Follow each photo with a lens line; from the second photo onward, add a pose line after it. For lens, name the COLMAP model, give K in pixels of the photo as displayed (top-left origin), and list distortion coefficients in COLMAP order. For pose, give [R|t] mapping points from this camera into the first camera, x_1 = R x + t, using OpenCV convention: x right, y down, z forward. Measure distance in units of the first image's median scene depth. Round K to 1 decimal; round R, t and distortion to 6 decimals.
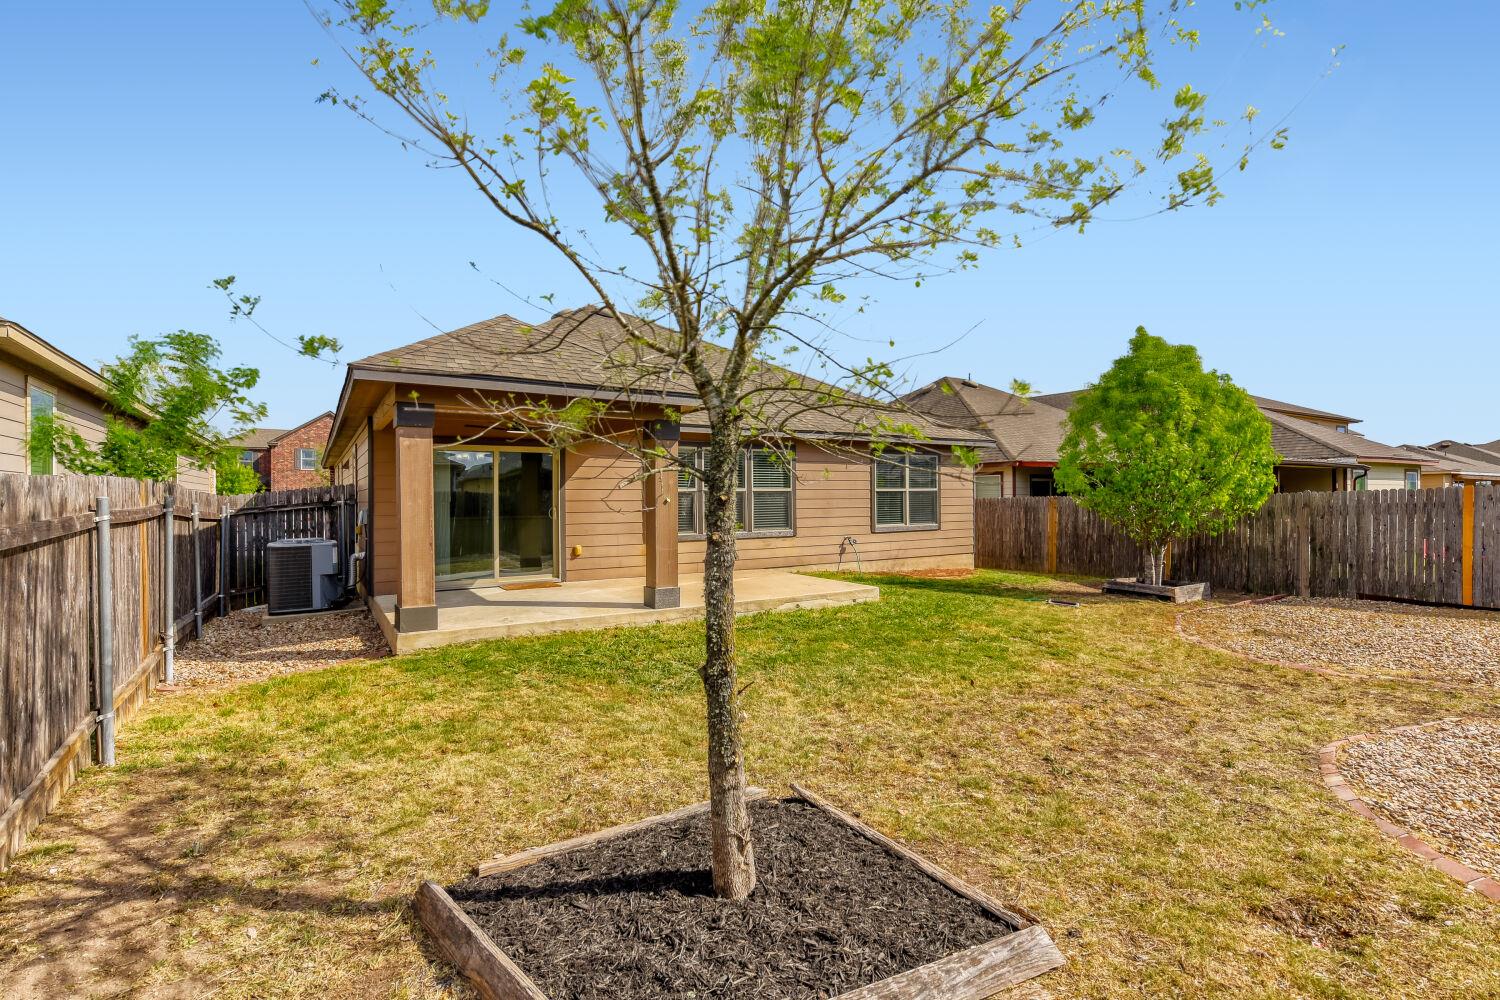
lens RADIAL K [[696.3, 0, 750.8], [0, 696.3, 504.0], [0, 0, 1]] dist [0.001262, 0.000424]
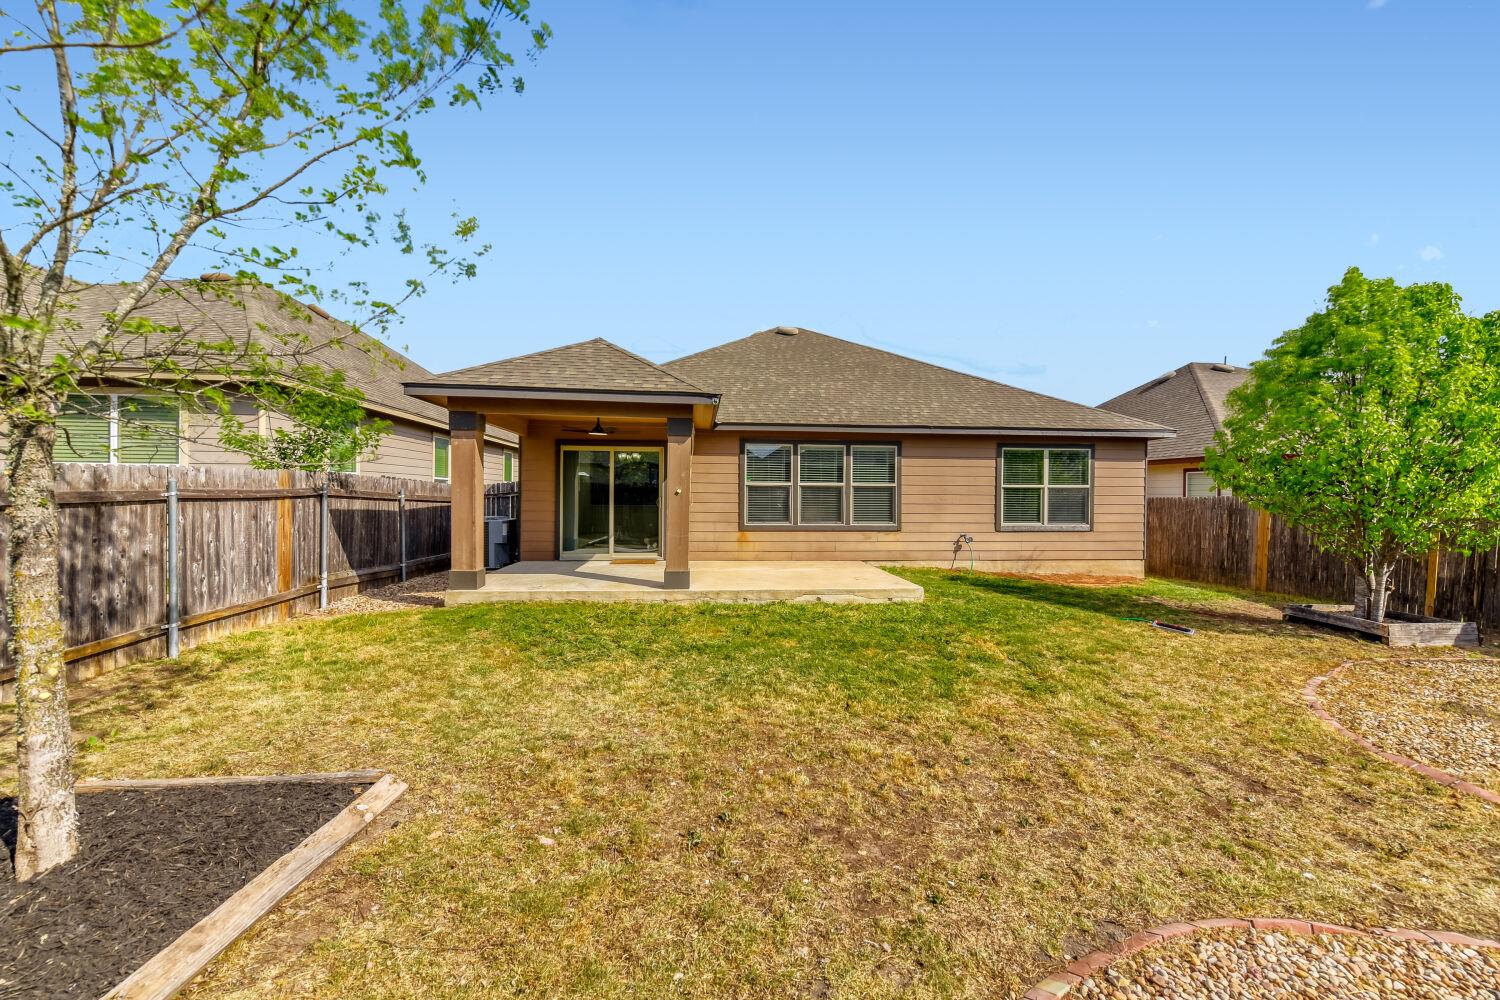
lens RADIAL K [[589.1, 0, 750.9], [0, 589.1, 497.2], [0, 0, 1]] dist [0.000693, -0.000801]
pose [[0.892423, 0.016533, -0.450896, 0.263623], [-0.018099, 0.999836, 0.000839, 0.000698], [0.450836, 0.007412, 0.892576, 0.146242]]
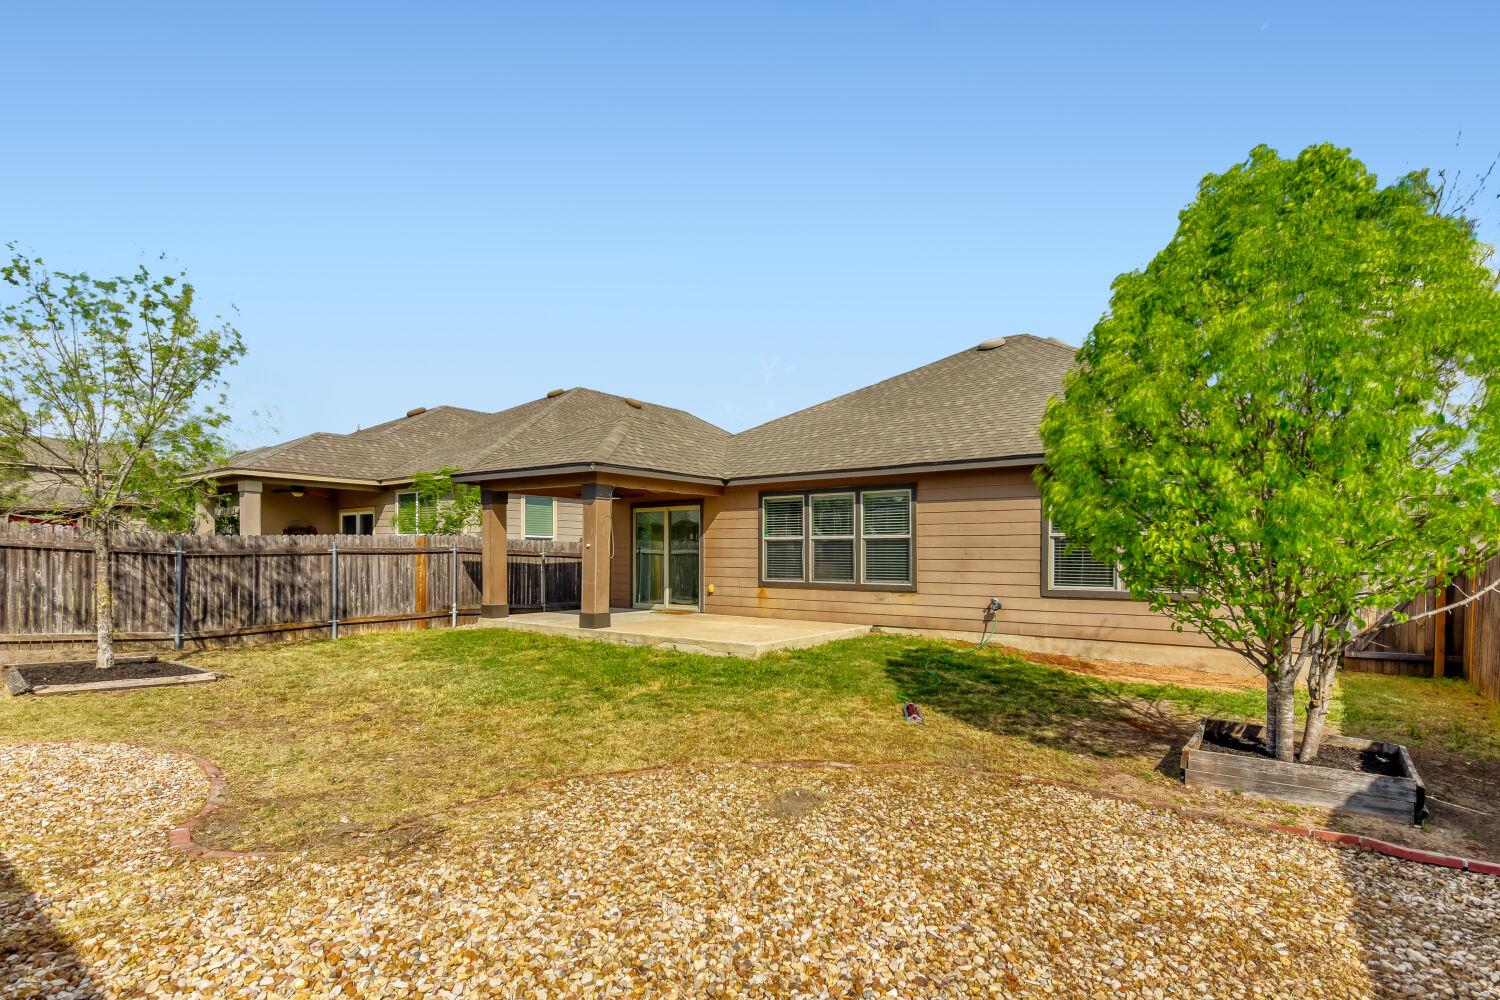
lens RADIAL K [[784.3, 0, 732.4], [0, 784.3, 542.1], [0, 0, 1]] dist [-0.004908, 0.000869]
pose [[0.328364, -0.001964, -0.944549, 0.901027], [-0.010591, 0.999927, -0.005761, -0.005754], [0.944492, 0.011895, 0.328319, 0.504462]]
